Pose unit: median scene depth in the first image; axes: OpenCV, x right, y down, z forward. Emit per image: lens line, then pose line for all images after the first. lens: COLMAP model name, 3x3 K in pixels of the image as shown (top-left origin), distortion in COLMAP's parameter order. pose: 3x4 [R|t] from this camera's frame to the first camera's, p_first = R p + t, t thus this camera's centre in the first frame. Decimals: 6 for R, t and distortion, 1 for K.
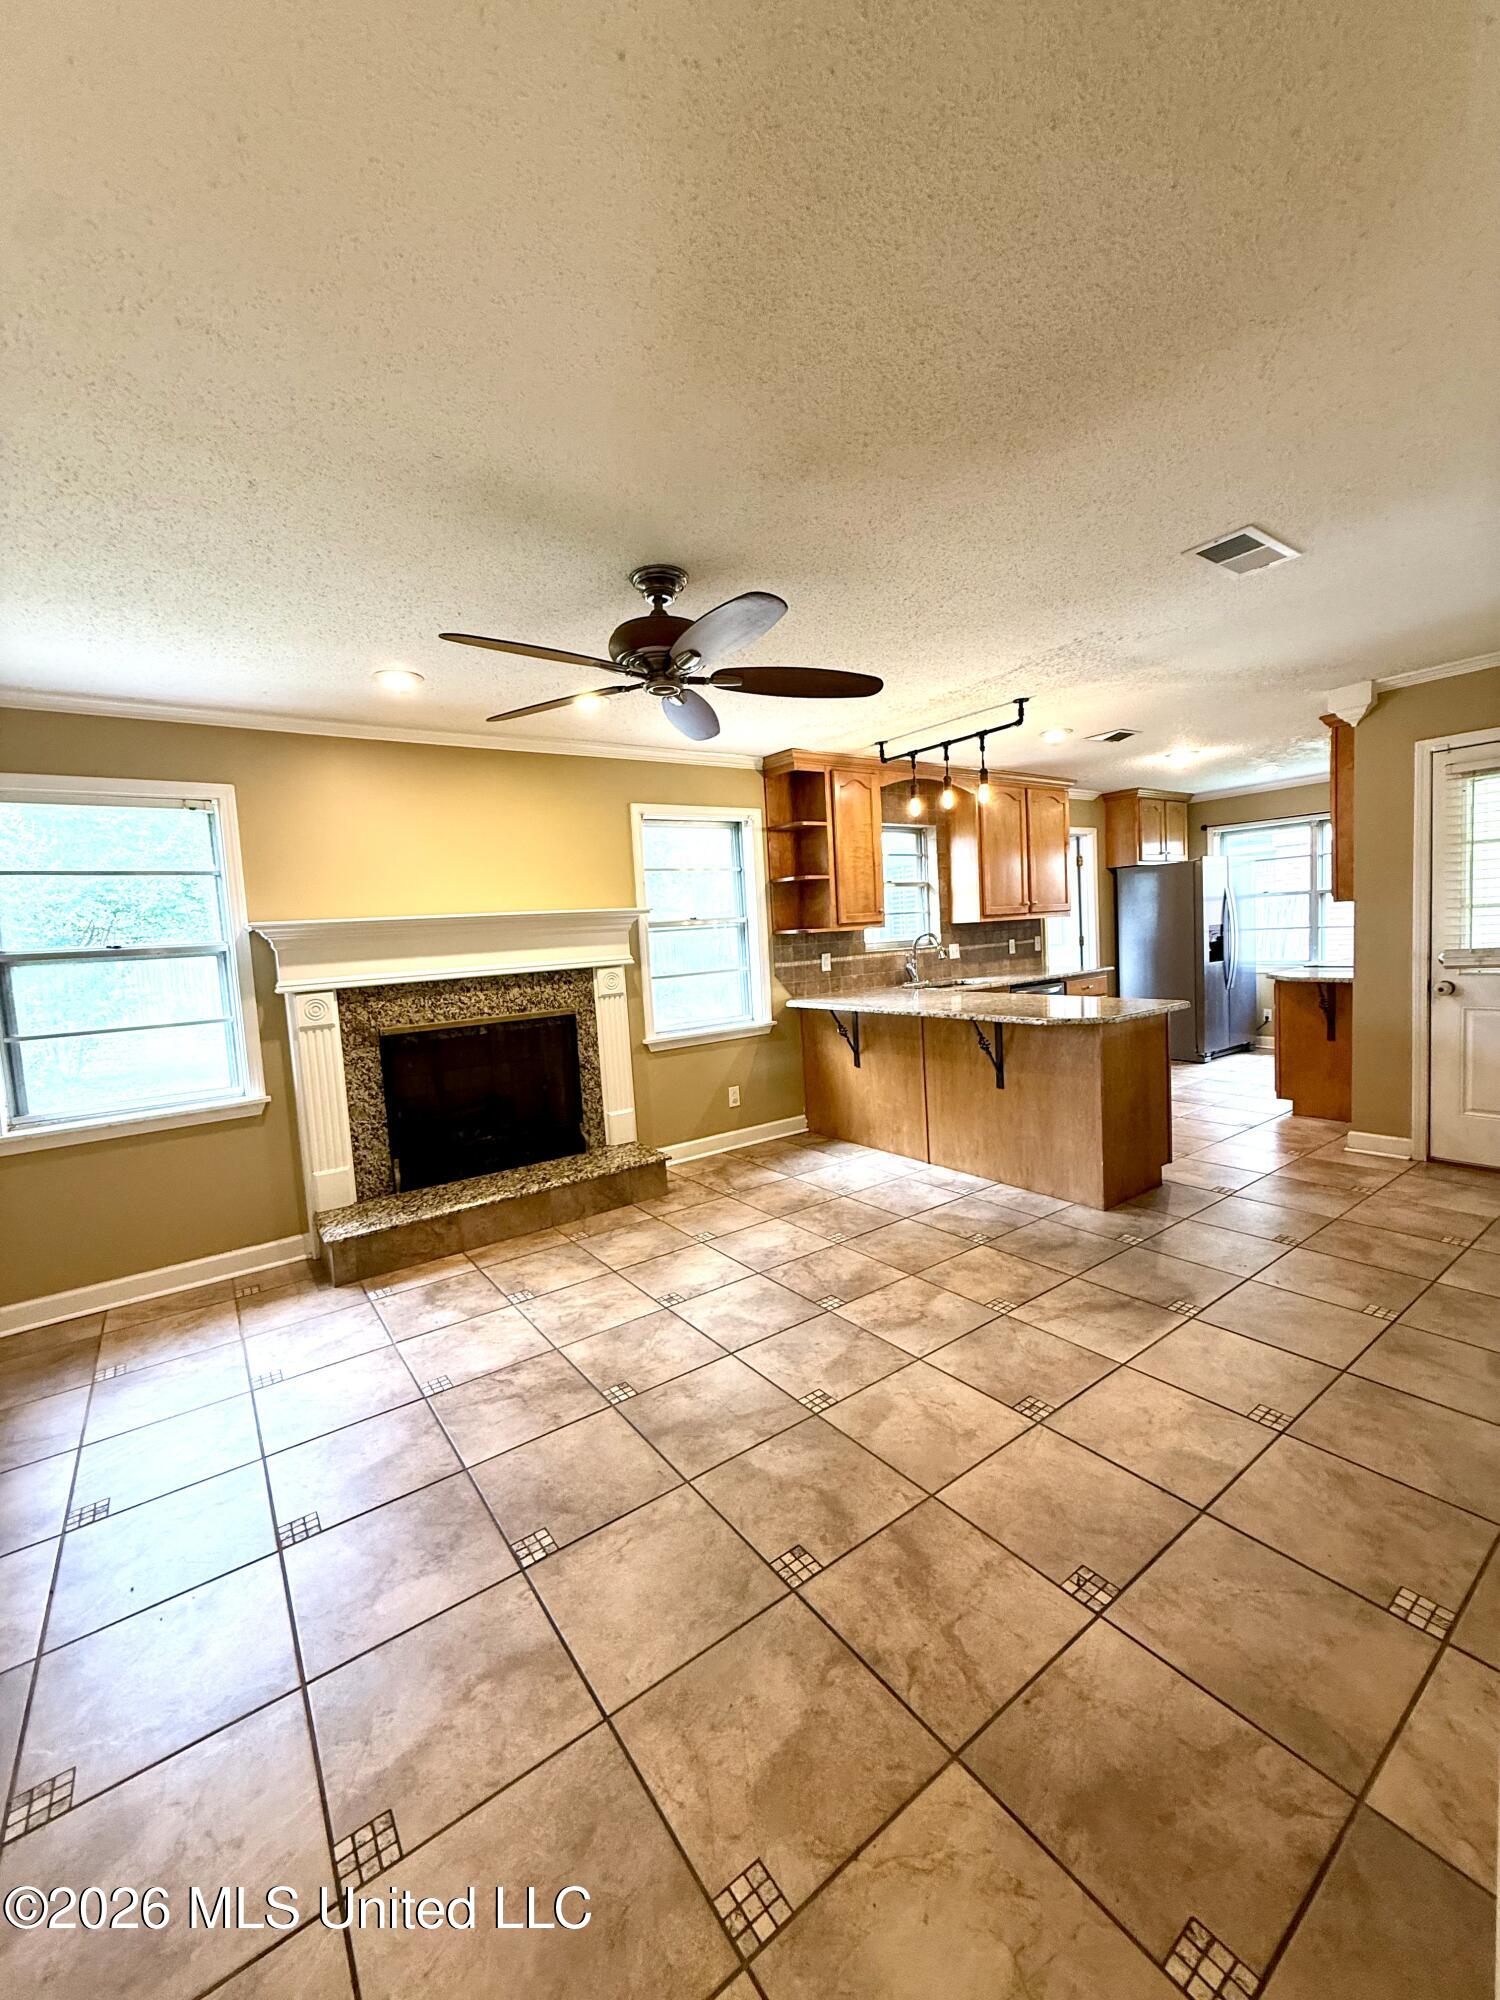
lens RADIAL K [[786.4, 0, 749.8], [0, 786.4, 992.6], [0, 0, 1]] dist [0.000576, 0.001726]
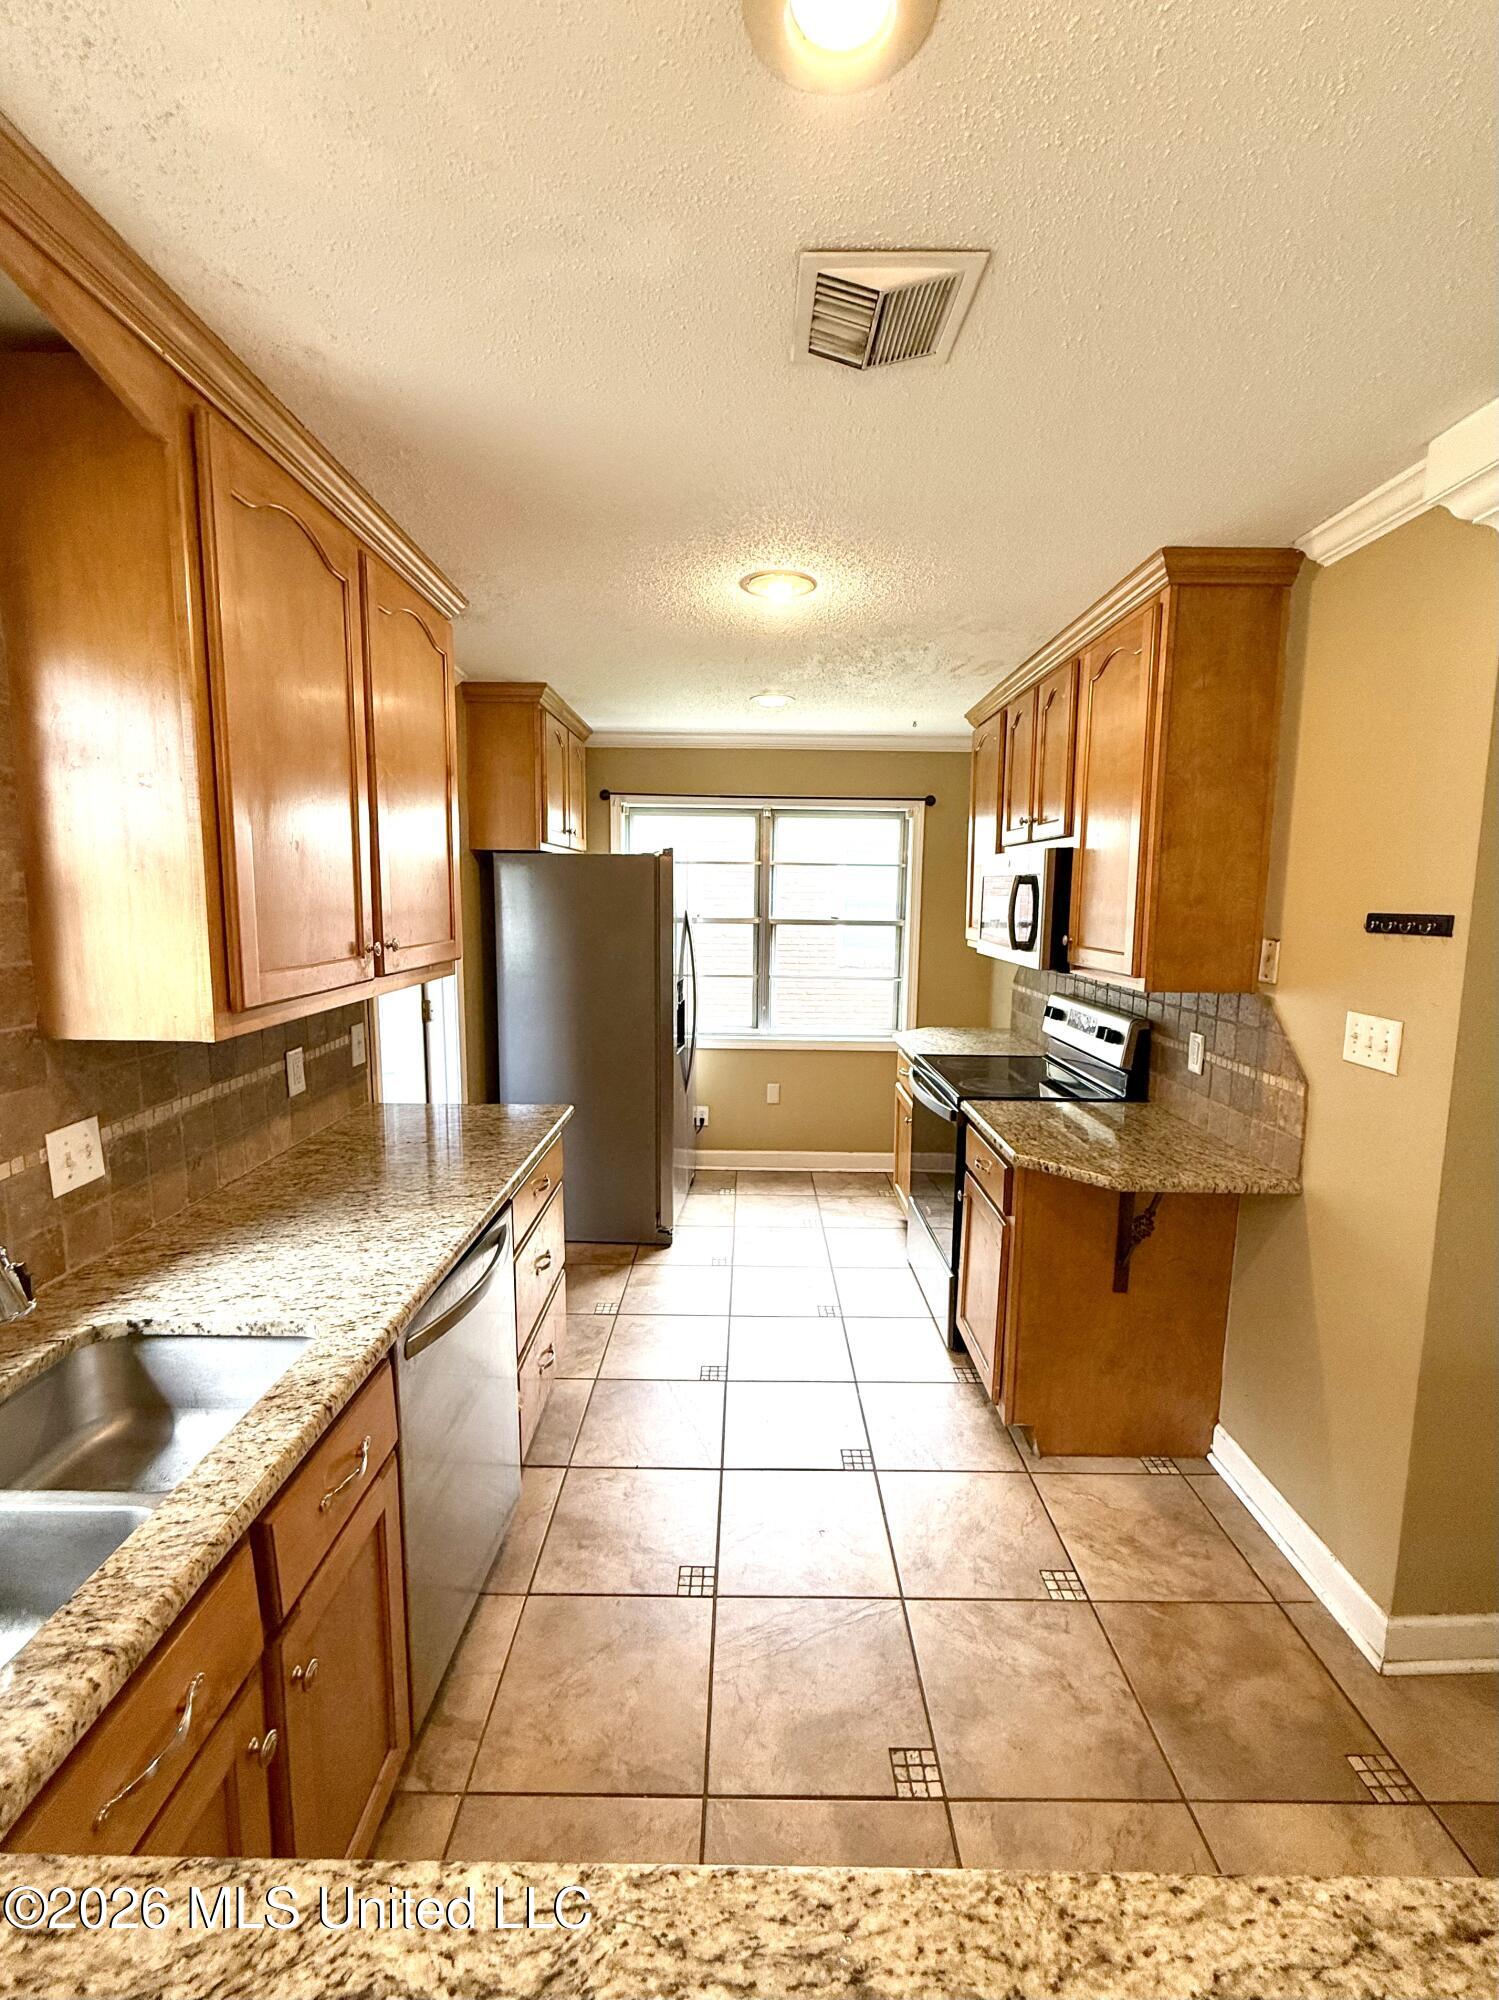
lens RADIAL K [[846.0, 0, 758.8], [0, 846.0, 1003.8], [0, 0, 1]] dist [-0.013709, -0.000764]
pose [[0.581849, -0.041897, 0.812217, 0.297687], [0.018418, 0.999095, 0.038342, -0.165291], [-0.813088, -0.007350, 0.582094, 1.150645]]
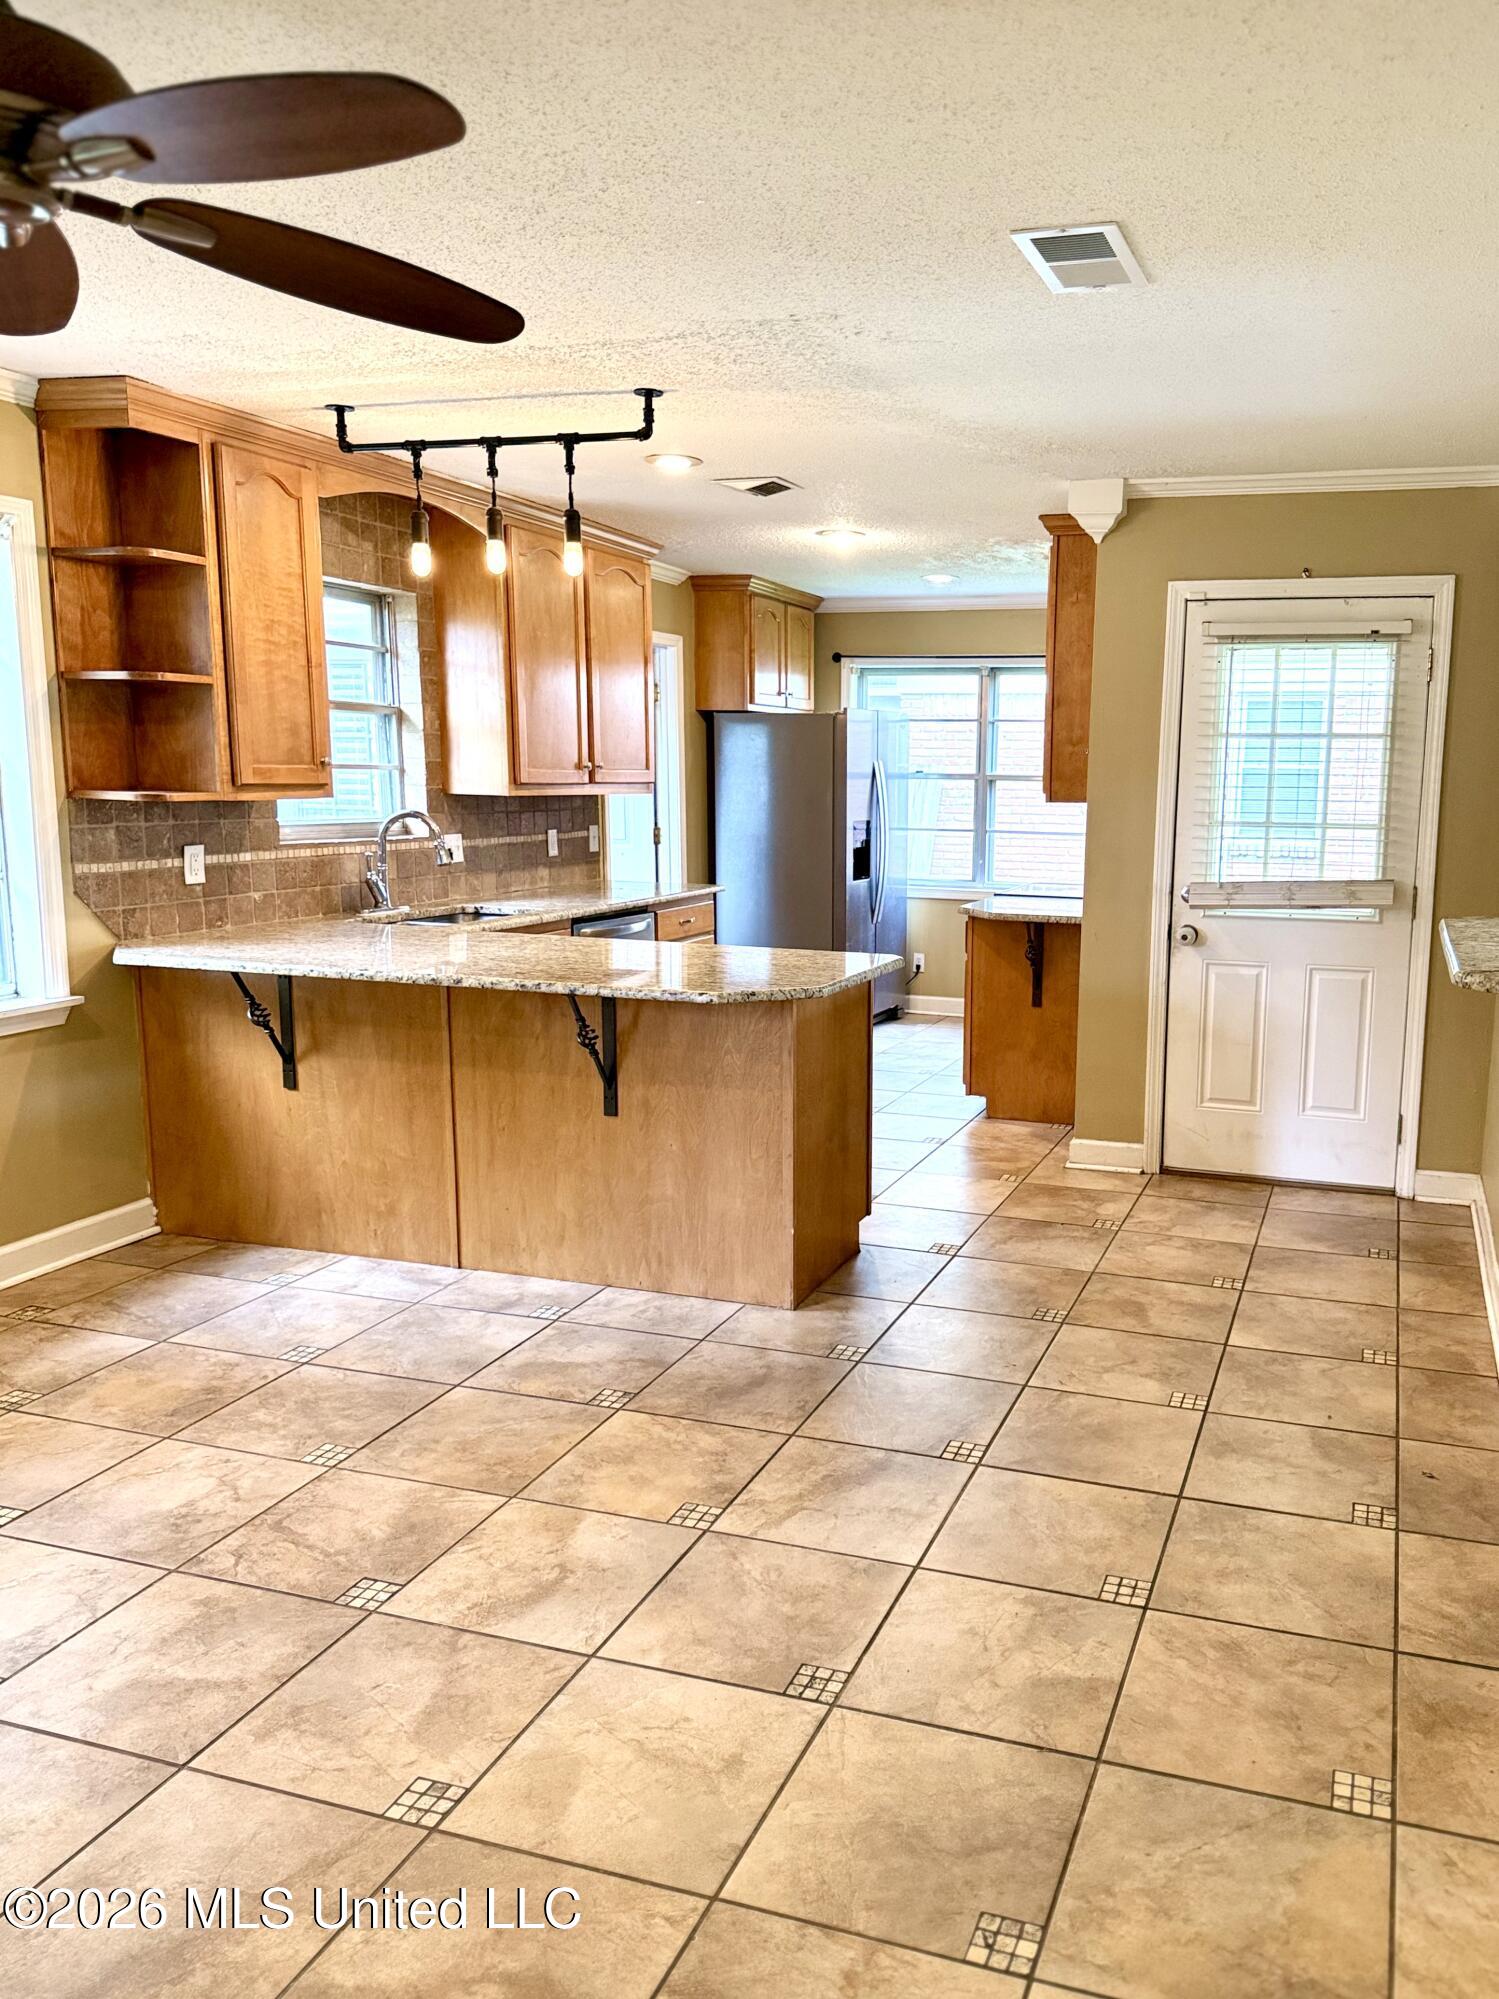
lens RADIAL K [[1472.5, 0, 942.9], [0, 1472.5, 1008.8], [0, 0, 1]] dist [0.042420, -0.048841]
pose [[0.795022, -0.028989, 0.605887, -0.119518], [-0.012158, 0.997895, 0.063698, -0.021356], [-0.606458, -0.058007, 0.792997, 0.058584]]
